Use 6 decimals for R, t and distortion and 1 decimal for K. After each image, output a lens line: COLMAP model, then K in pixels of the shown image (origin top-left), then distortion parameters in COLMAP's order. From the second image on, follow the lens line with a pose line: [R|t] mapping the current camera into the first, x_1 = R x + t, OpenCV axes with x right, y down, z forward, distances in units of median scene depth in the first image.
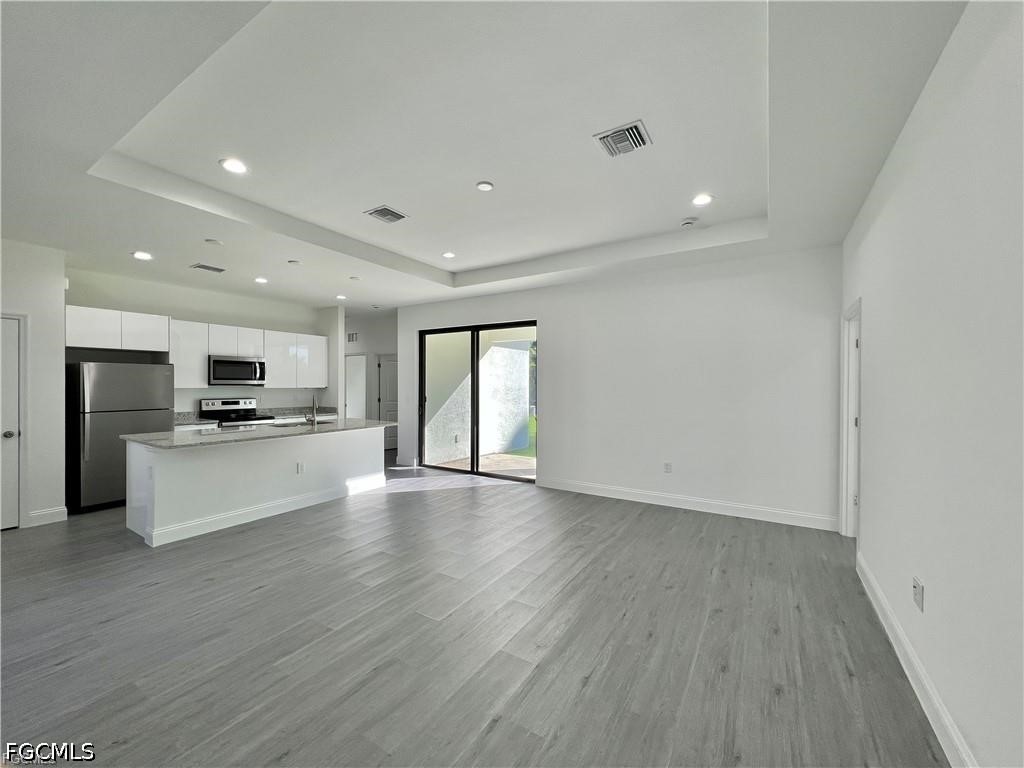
lens RADIAL K [[408.7, 0, 512.0], [0, 408.7, 384.0], [0, 0, 1]] dist [0.000884, -0.000231]
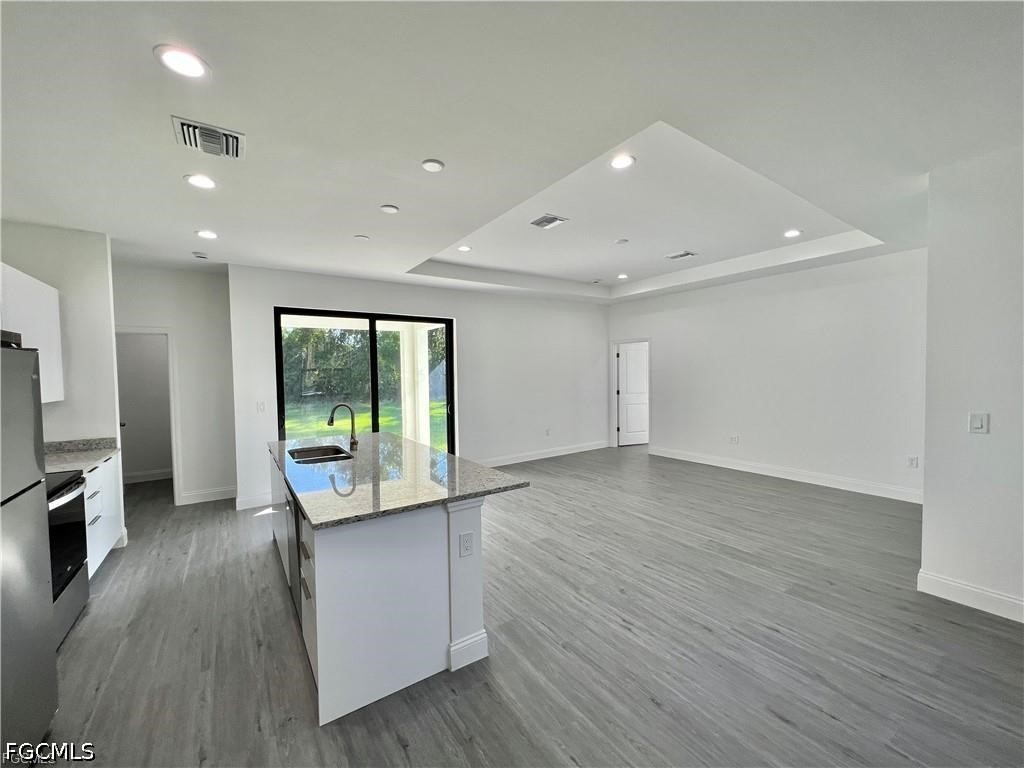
lens RADIAL K [[408.7, 0, 512.0], [0, 408.7, 384.0], [0, 0, 1]] dist [0.000884, -0.000231]
pose [[0.399252, -0.044476, 0.915762, -1.080923], [0.019287, 0.999009, 0.040110, -0.031614], [-0.916638, 0.001648, 0.399714, 0.544299]]
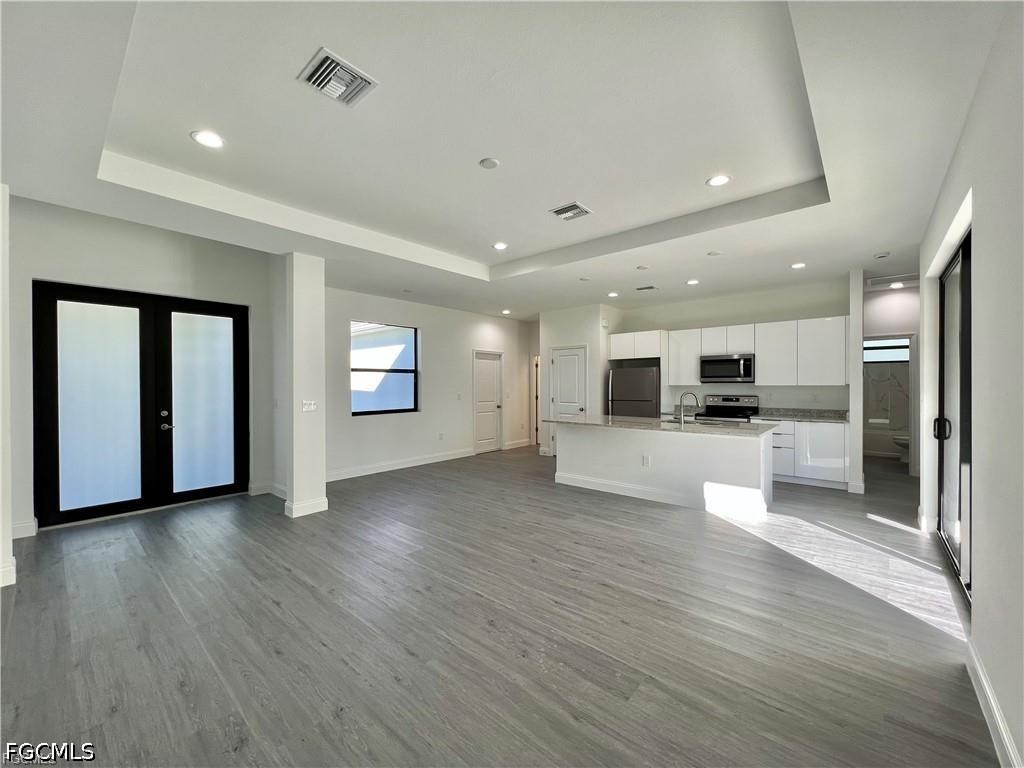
lens RADIAL K [[408.7, 0, 512.0], [0, 408.7, 384.0], [0, 0, 1]] dist [0.000884, -0.000231]
pose [[-0.161902, -0.004001, -0.986799, 0.580473], [0.006282, 0.999967, -0.005085, 0.010627], [0.986787, -0.007022, -0.161872, 0.835659]]
